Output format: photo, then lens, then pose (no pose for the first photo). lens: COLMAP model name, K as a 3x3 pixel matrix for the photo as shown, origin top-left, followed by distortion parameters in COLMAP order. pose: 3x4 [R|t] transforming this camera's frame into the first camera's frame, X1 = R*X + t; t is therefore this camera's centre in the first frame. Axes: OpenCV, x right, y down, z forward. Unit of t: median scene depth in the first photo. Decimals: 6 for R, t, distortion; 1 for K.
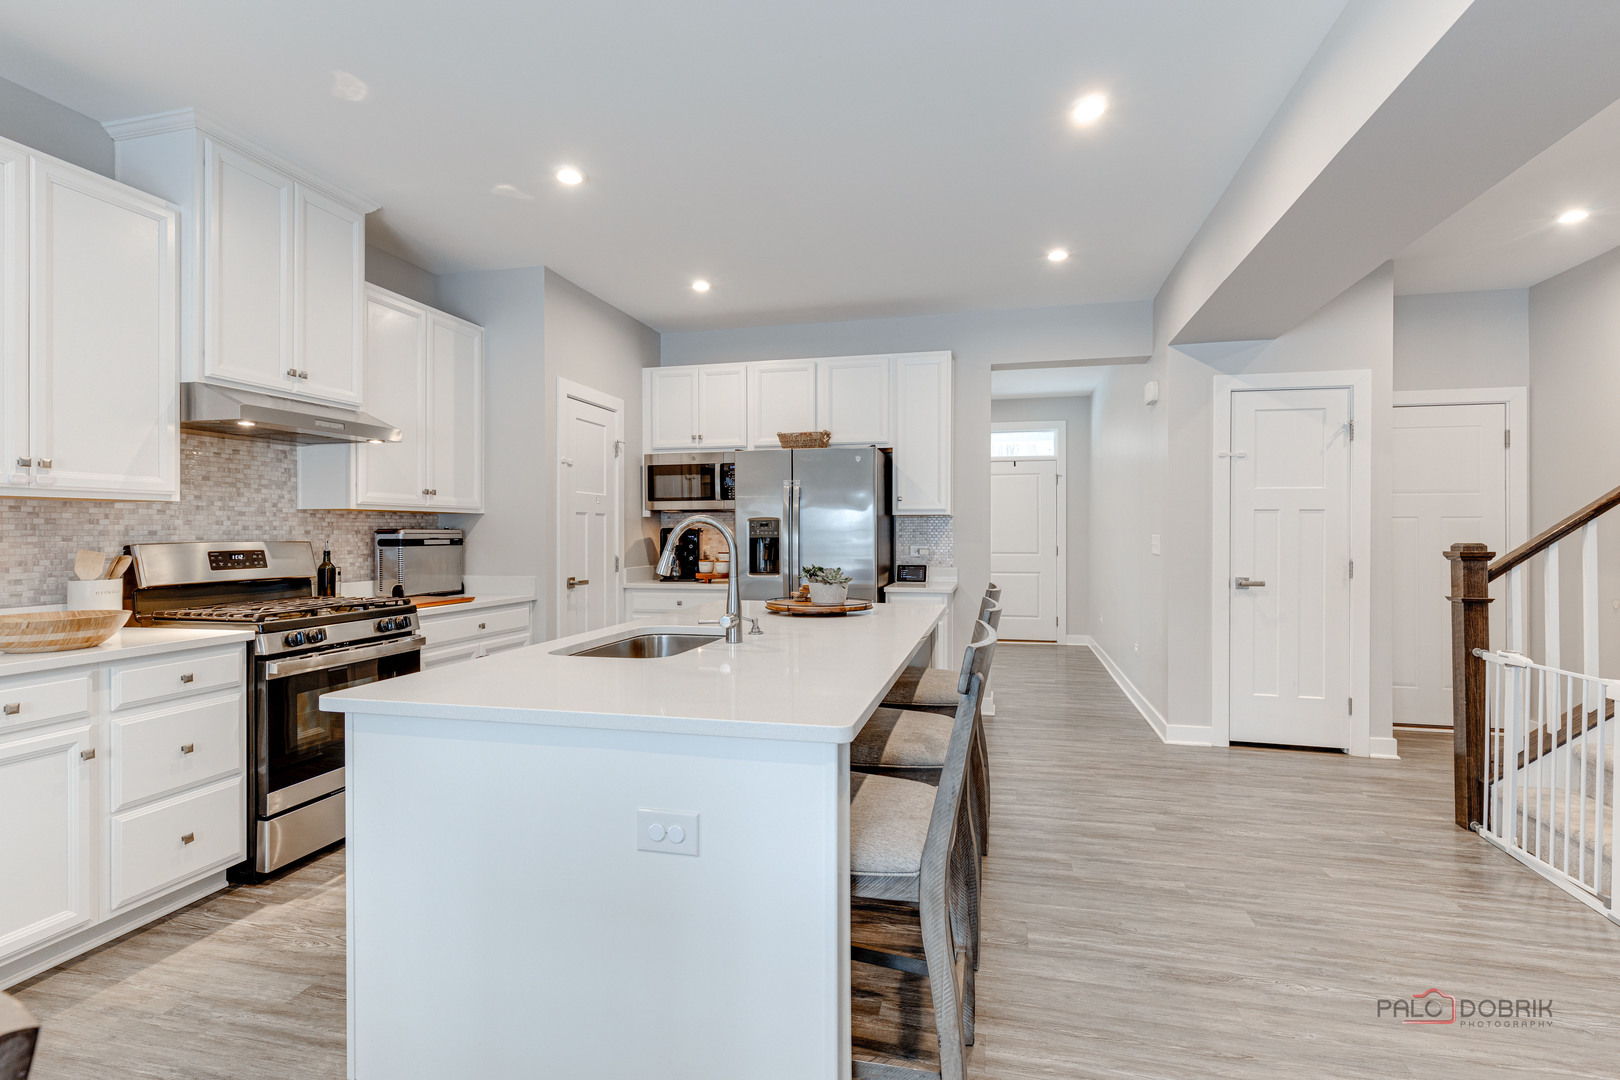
lens RADIAL K [[764.9, 0, 816.0], [0, 764.9, 539.3], [0, 0, 1]] dist [0.002254, 0.000611]
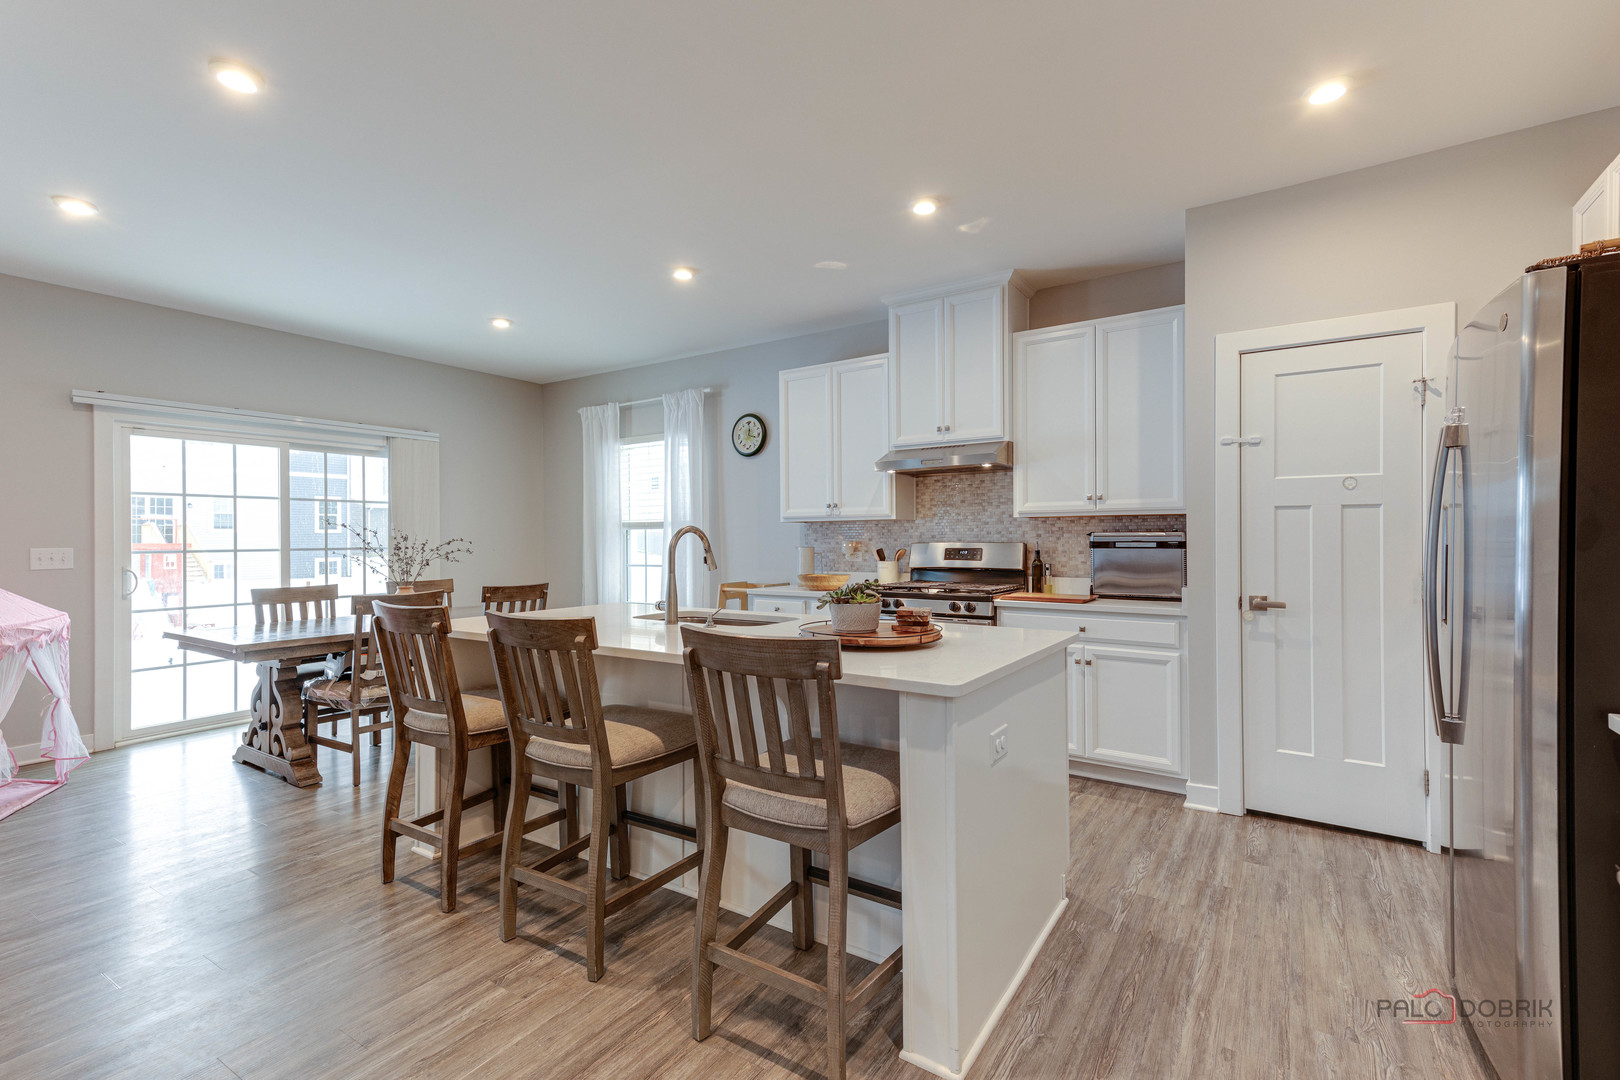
lens RADIAL K [[734.6, 0, 810.6], [0, 734.6, 538.1], [0, 0, 1]] dist [0.025230, 0.001583]
pose [[-0.338003, 0.003391, -0.941139, 0.813014], [-0.001344, 0.999991, 0.004085, -0.012058], [0.941144, 0.002646, -0.337996, 1.360646]]
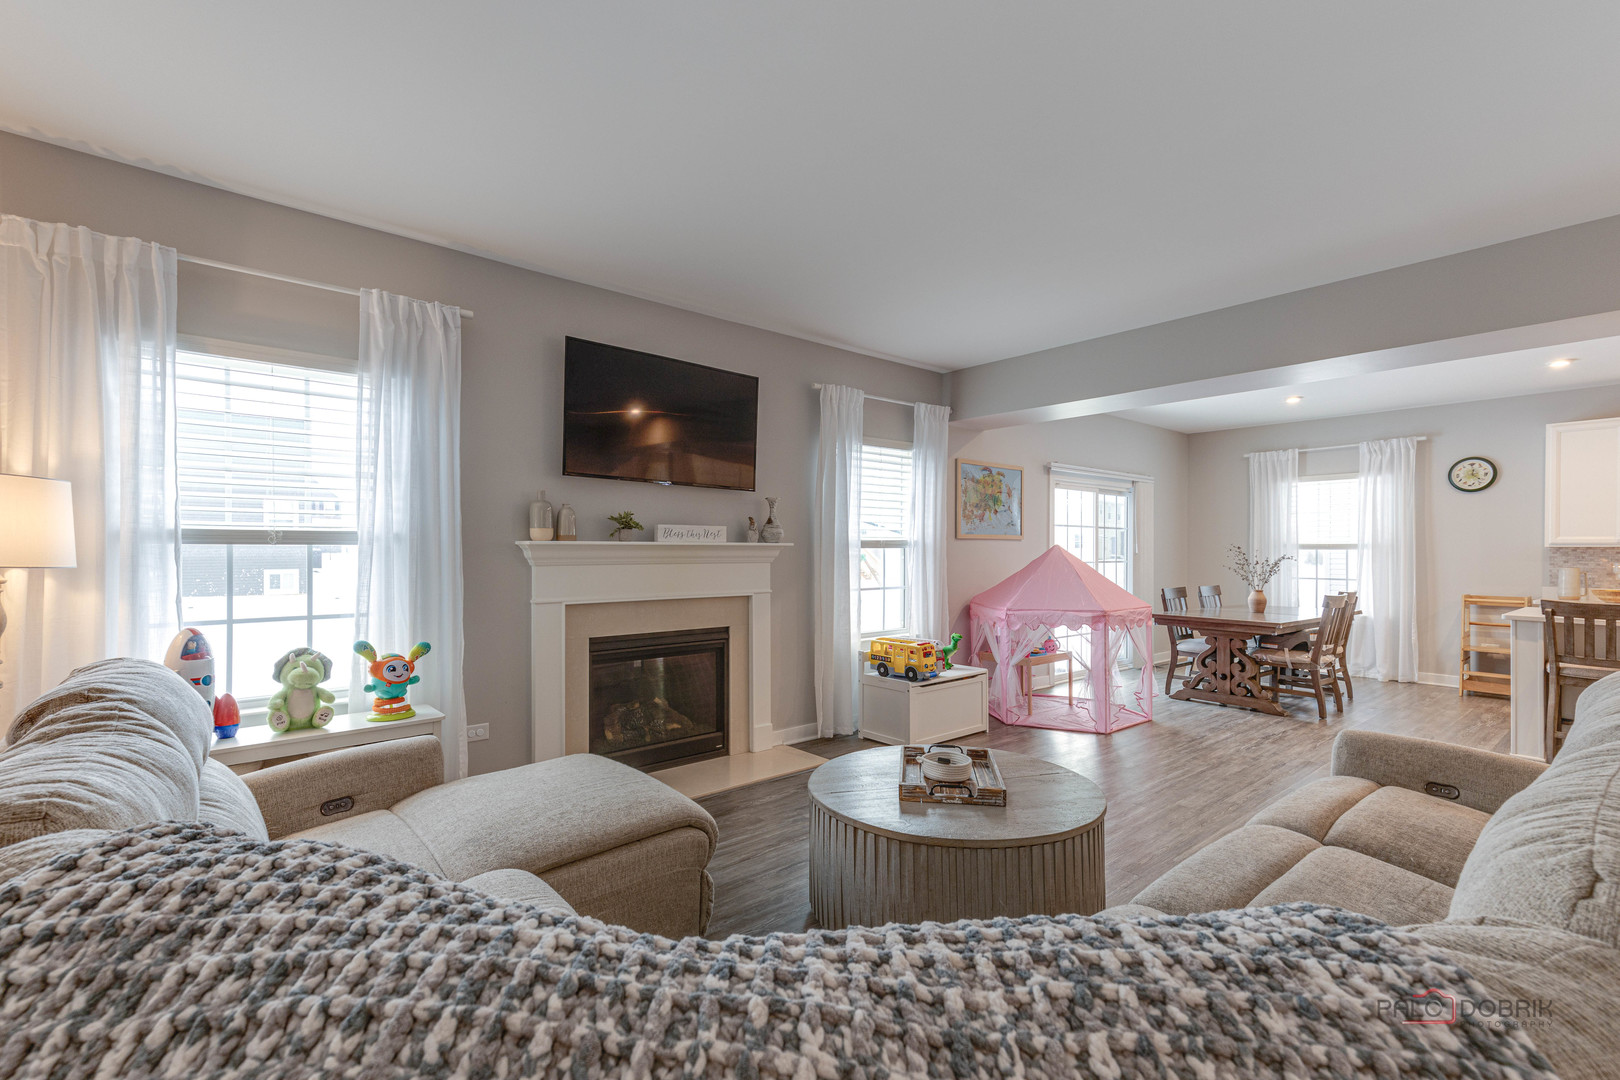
lens RADIAL K [[734.6, 0, 791.6], [0, 734.6, 552.5], [0, 0, 1]] dist [0.025230, 0.001583]
pose [[-0.593455, 0.002135, -0.804865, 2.356423], [-0.012138, 0.999859, 0.011602, -0.026421], [0.804776, 0.016655, -0.593345, 0.179114]]
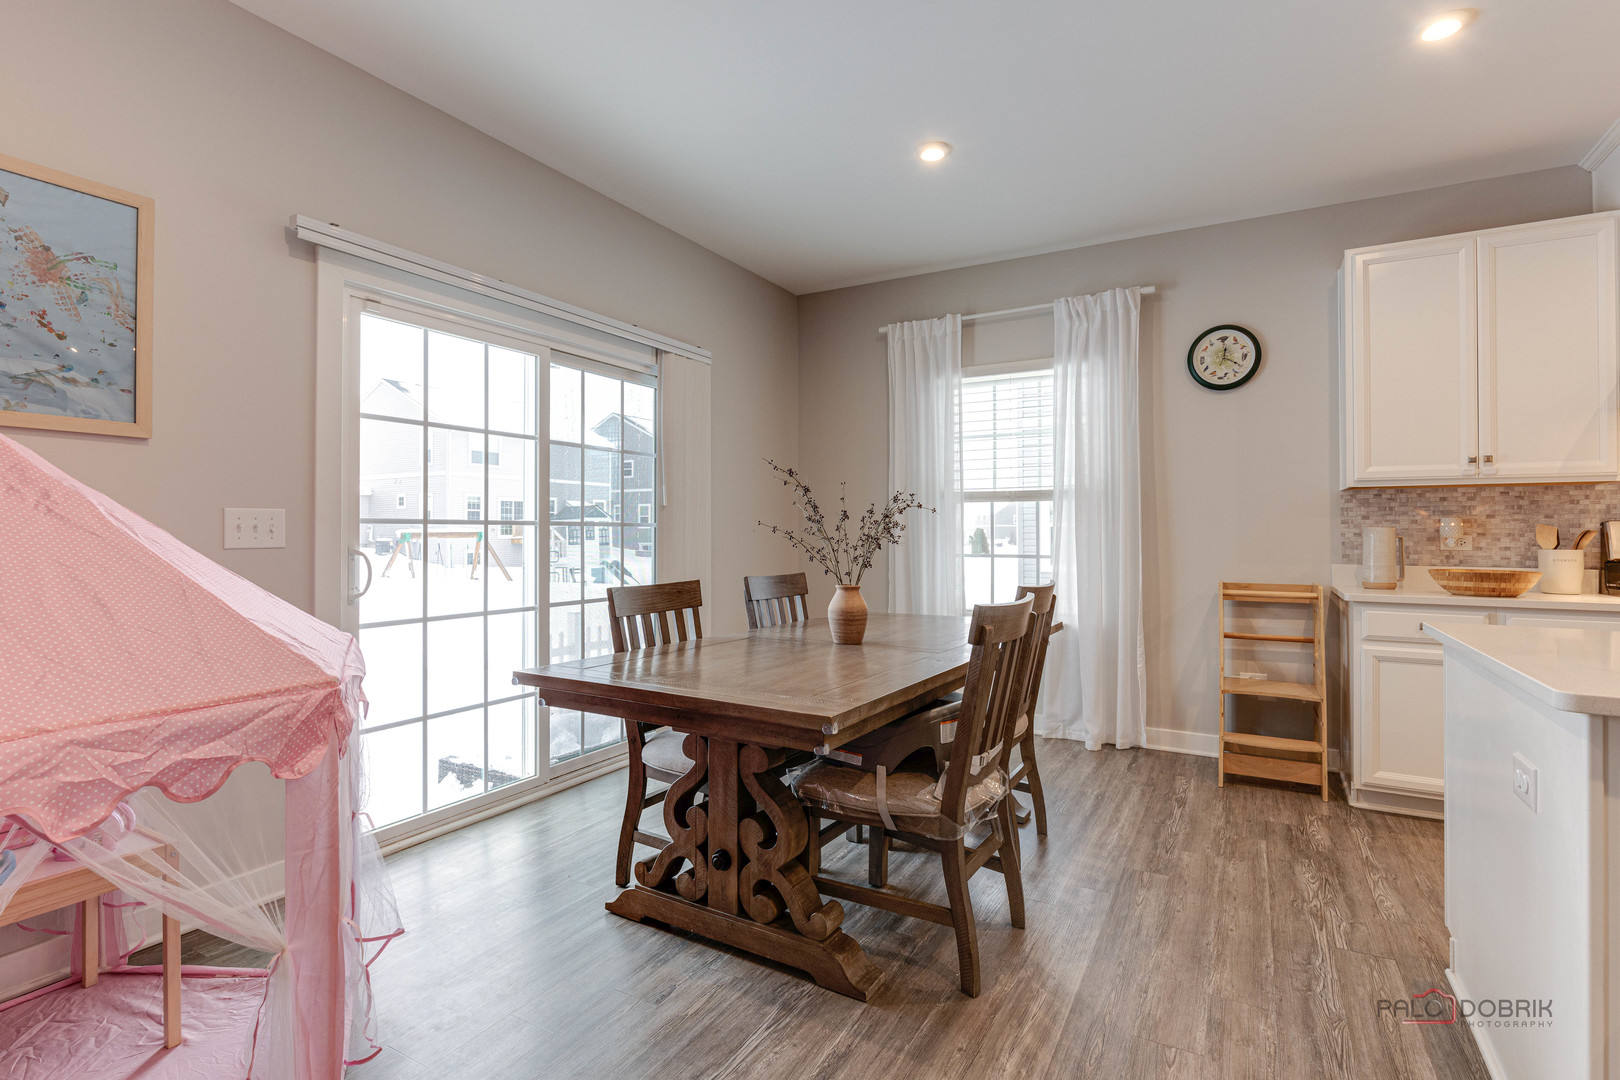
lens RADIAL K [[789.8, 0, 806.6], [0, 789.8, 527.7], [0, 0, 1]] dist [-0.007265, -0.001846]
pose [[-0.280956, -0.006472, -0.959699, 0.541507], [-0.011537, 0.999928, -0.003366, 0.034019], [0.959651, 0.010126, -0.281010, 0.198518]]
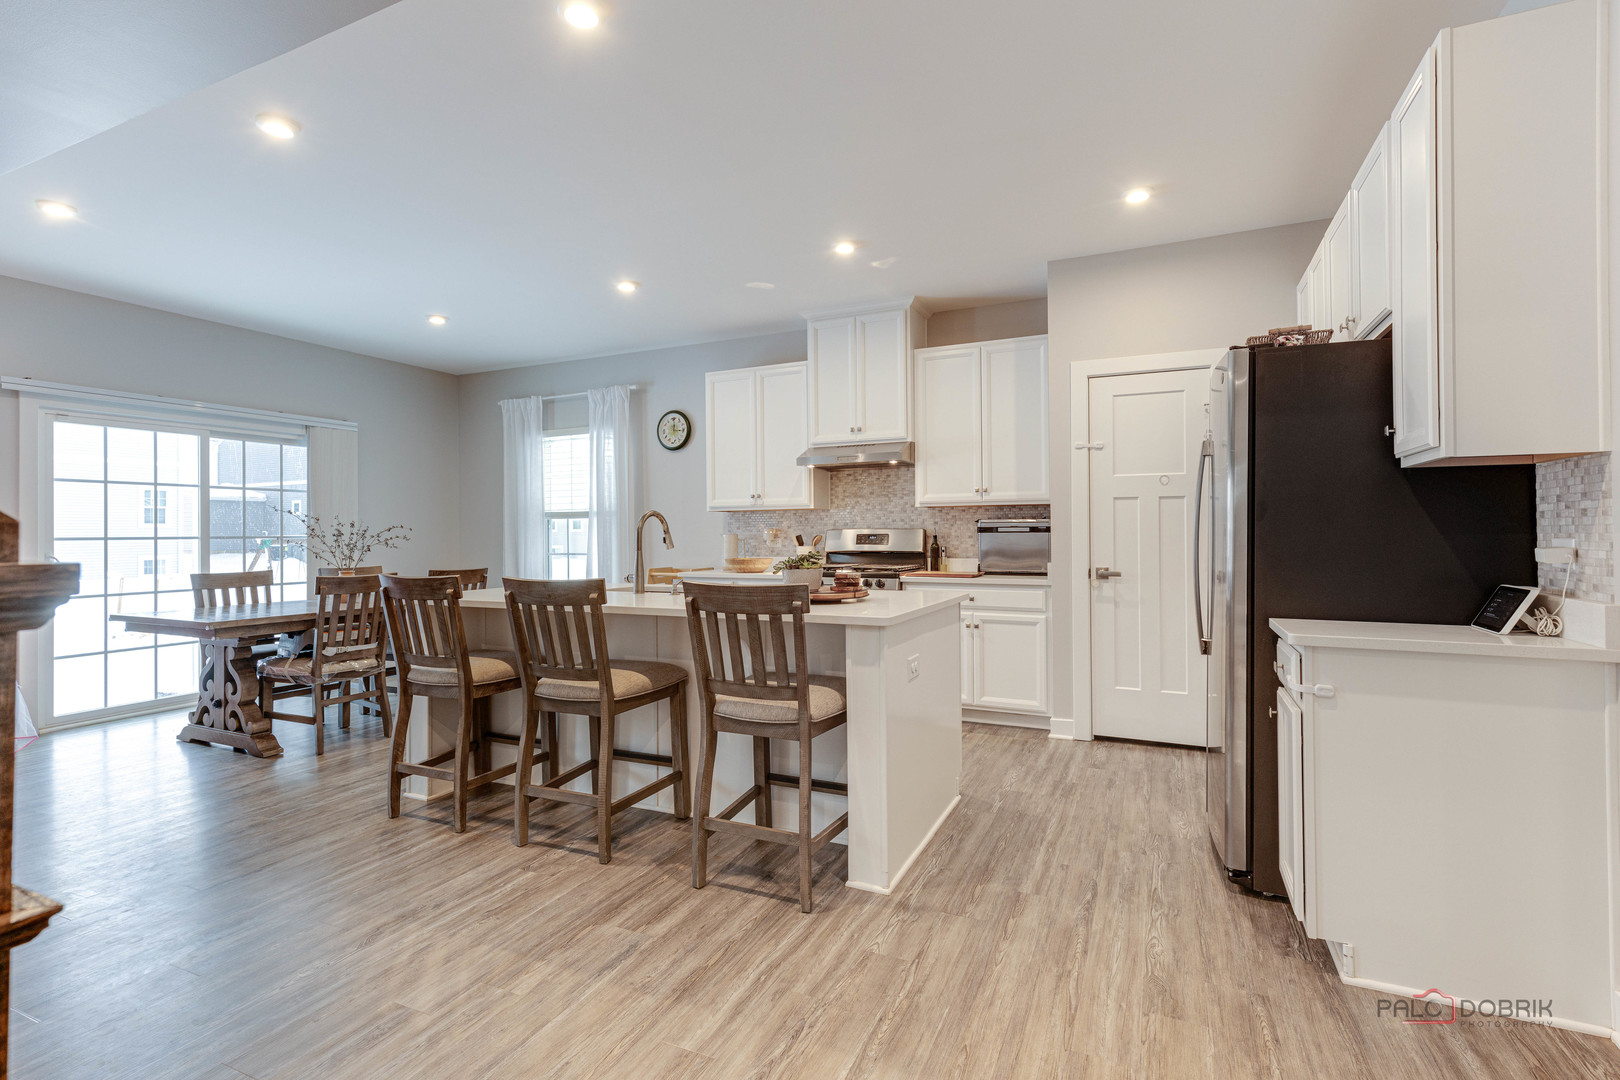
lens RADIAL K [[764.9, 0, 815.7], [0, 764.9, 526.7], [0, 0, 1]] dist [0.002254, 0.000611]
pose [[-0.191405, -0.005858, -0.981494, 1.095641], [-0.000831, 0.999983, -0.005806, 0.009674], [0.981511, -0.000296, -0.191406, 1.358366]]
